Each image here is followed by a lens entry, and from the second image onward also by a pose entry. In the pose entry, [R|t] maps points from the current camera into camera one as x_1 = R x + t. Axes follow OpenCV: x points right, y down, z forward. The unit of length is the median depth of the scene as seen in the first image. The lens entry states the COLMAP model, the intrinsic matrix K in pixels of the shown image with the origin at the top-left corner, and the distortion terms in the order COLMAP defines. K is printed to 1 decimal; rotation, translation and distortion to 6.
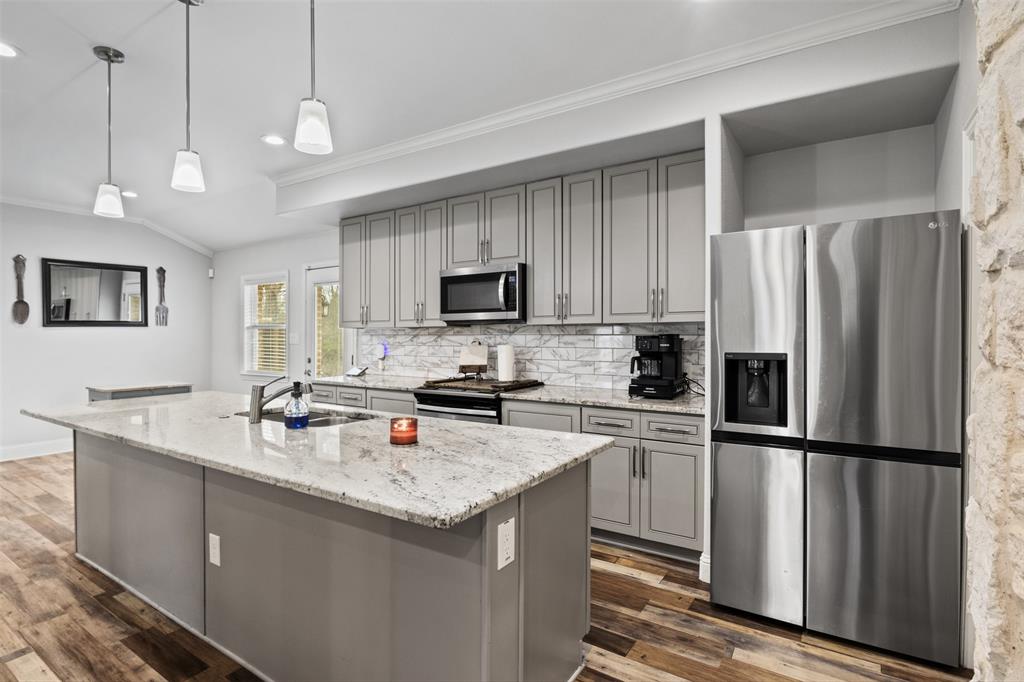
lens RADIAL K [[511.8, 0, 505.4], [0, 511.8, 336.9], [0, 0, 1]] dist [-0.000951, -0.003562]
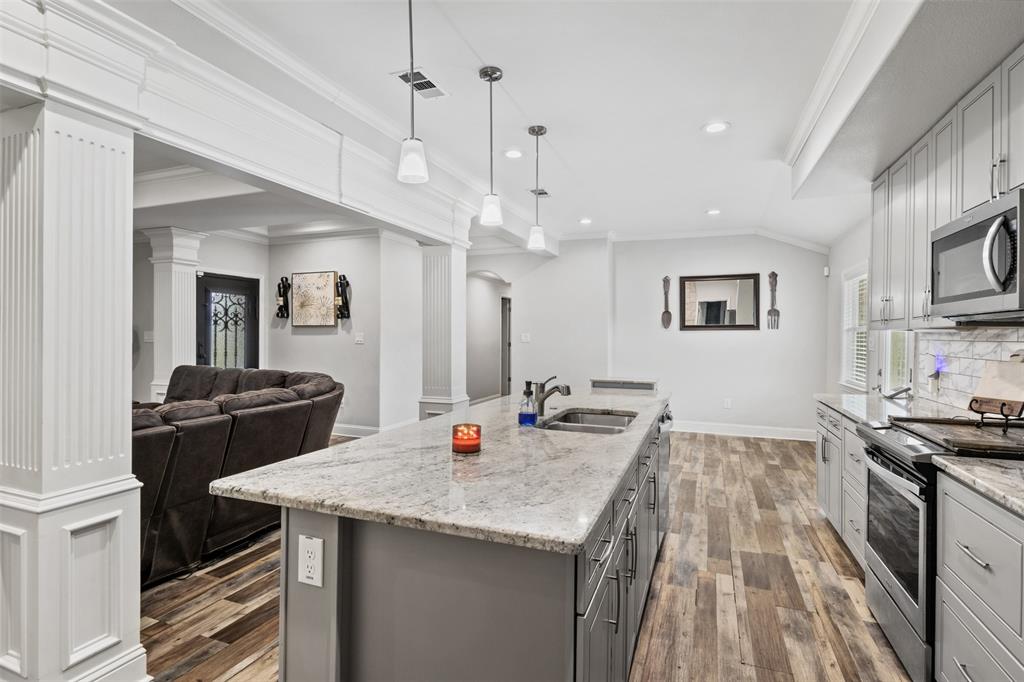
lens RADIAL K [[511.8, 0, 506.8], [0, 511.8, 333.2], [0, 0, 1]] dist [-0.000951, -0.003562]
pose [[0.212712, 0.001201, -0.977114, 0.352433], [-0.014414, 0.999894, -0.001909, -0.004702], [0.977009, 0.014490, 0.212707, 0.409617]]
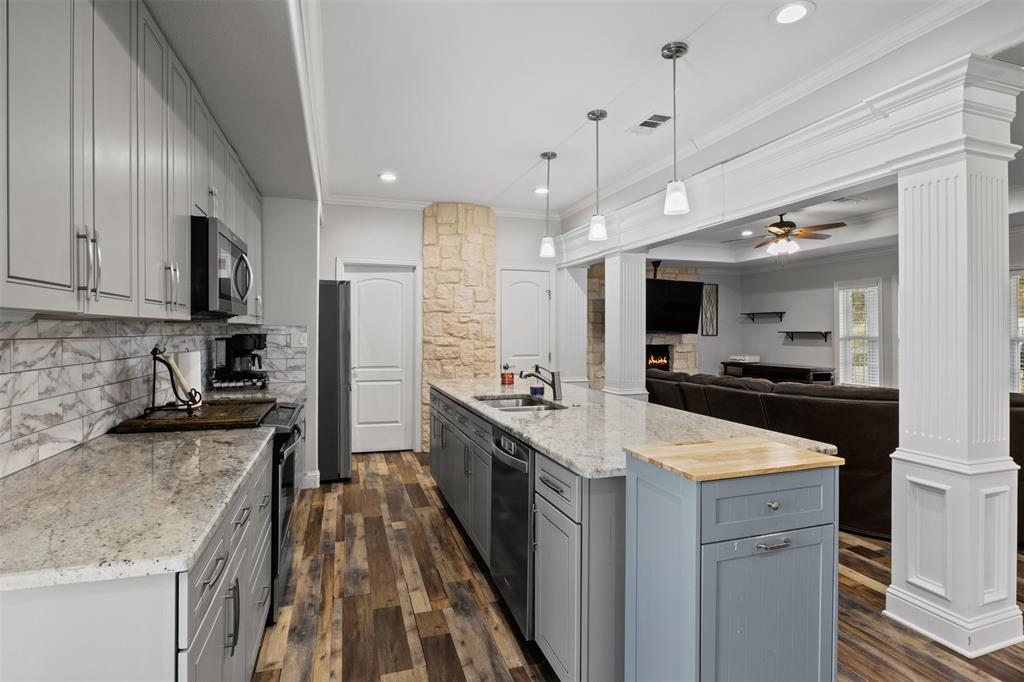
lens RADIAL K [[511.8, 0, 512.9], [0, 511.8, 334.1], [0, 0, 1]] dist [-0.000951, -0.003562]
pose [[-0.790225, -0.002904, 0.612811, -0.717279], [0.003324, 0.999954, 0.009026, -0.009785], [-0.612808, 0.009169, -0.790178, 1.260552]]
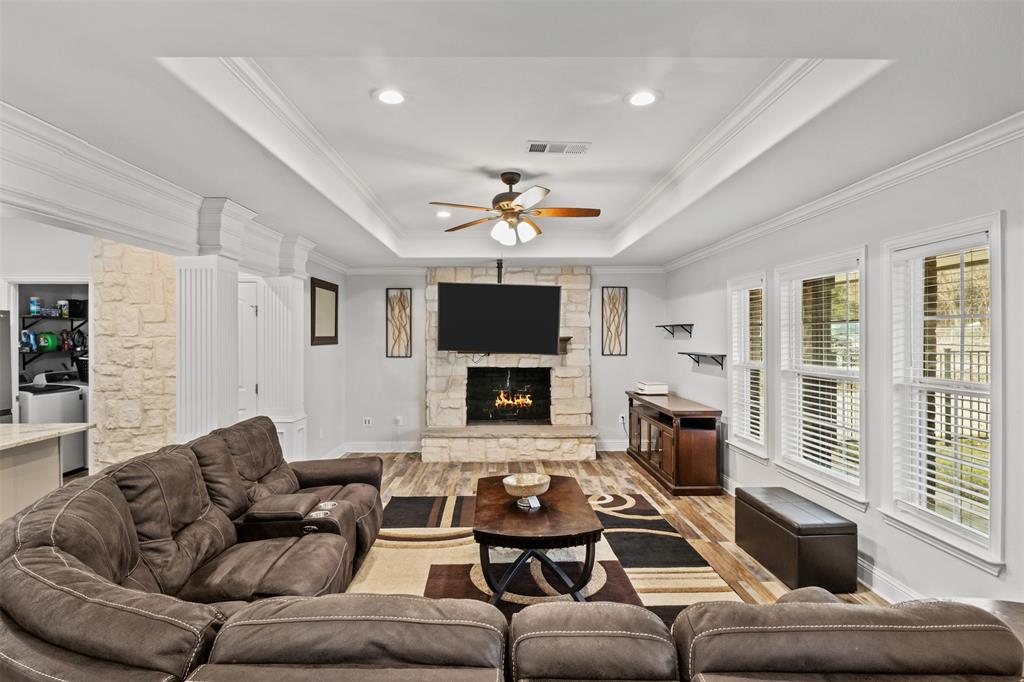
lens RADIAL K [[511.8, 0, 509.2], [0, 511.8, 339.6], [0, 0, 1]] dist [-0.000951, -0.003562]
pose [[-0.573934, -0.002181, 0.818899, -1.206136], [0.009022, 0.999919, 0.008986, -0.050582], [-0.818852, 0.012545, -0.573867, 0.205184]]
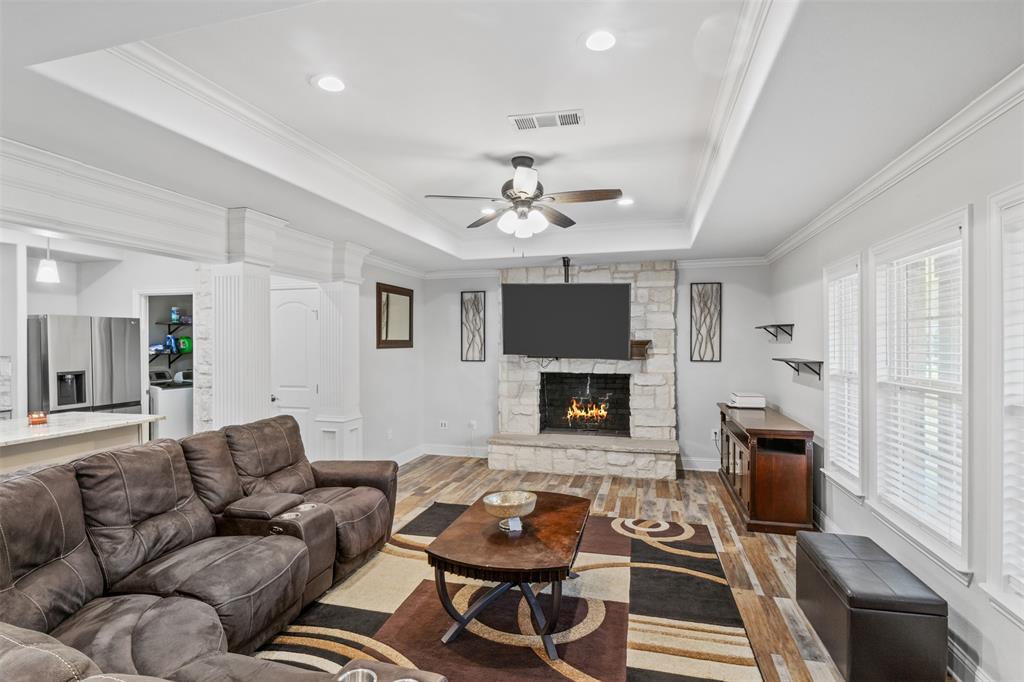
lens RADIAL K [[511.8, 0, 509.2], [0, 511.8, 347.8], [0, 0, 1]] dist [-0.000951, -0.003562]
pose [[-0.316809, -0.007420, 0.948460, -1.238726], [0.009815, 0.999890, 0.011101, -0.041663], [-0.948438, 0.012826, -0.316702, -0.046522]]
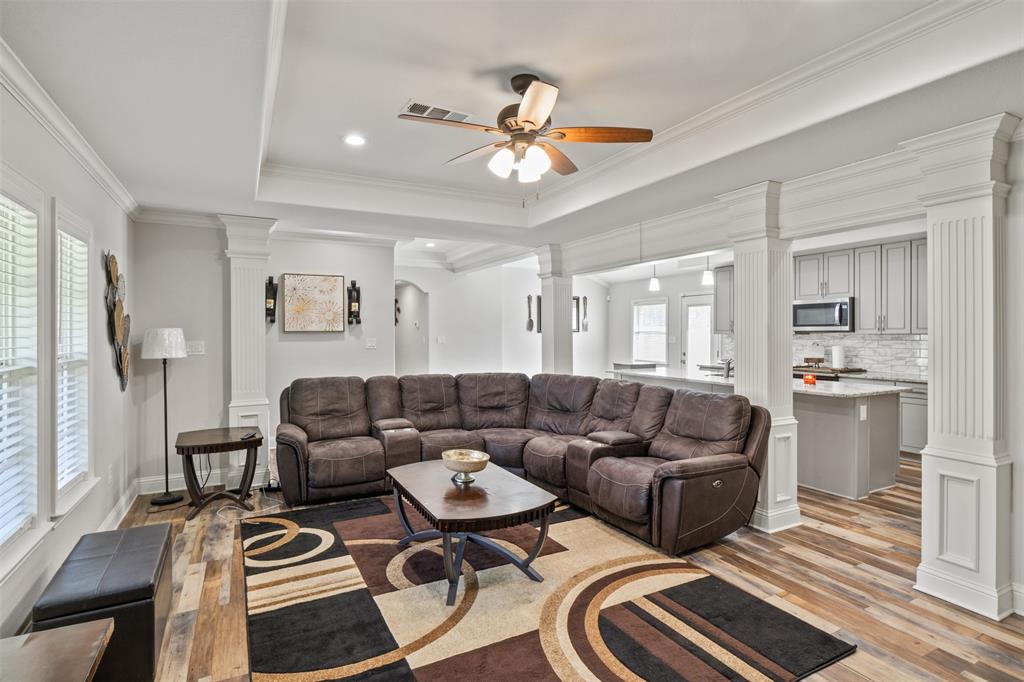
lens RADIAL K [[511.8, 0, 509.8], [0, 511.8, 333.0], [0, 0, 1]] dist [-0.000951, -0.003562]
pose [[0.876659, 0.002631, -0.481105, -0.133368], [-0.004486, 0.999986, -0.002707, -0.016484], [0.481091, 0.004532, 0.876659, -0.931952]]
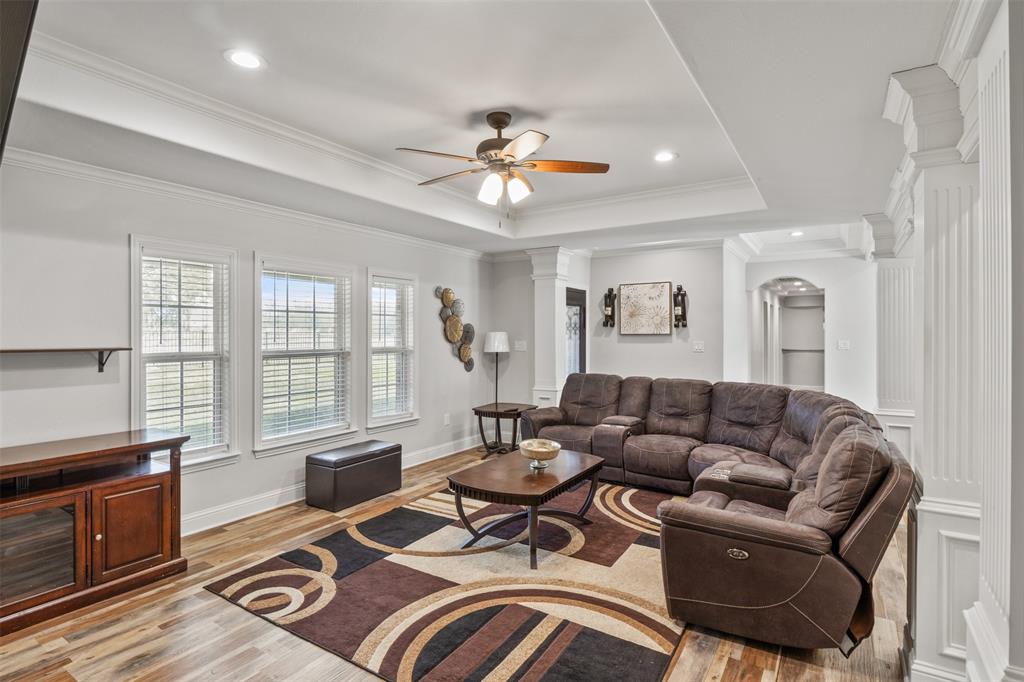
lens RADIAL K [[511.8, 0, 509.5], [0, 511.8, 338.3], [0, 0, 1]] dist [-0.000951, -0.003562]
pose [[0.016273, 0.011826, -0.999798, 0.320890], [-0.009585, 0.999886, 0.011671, -0.025346], [0.999822, 0.009393, 0.016385, -0.336813]]
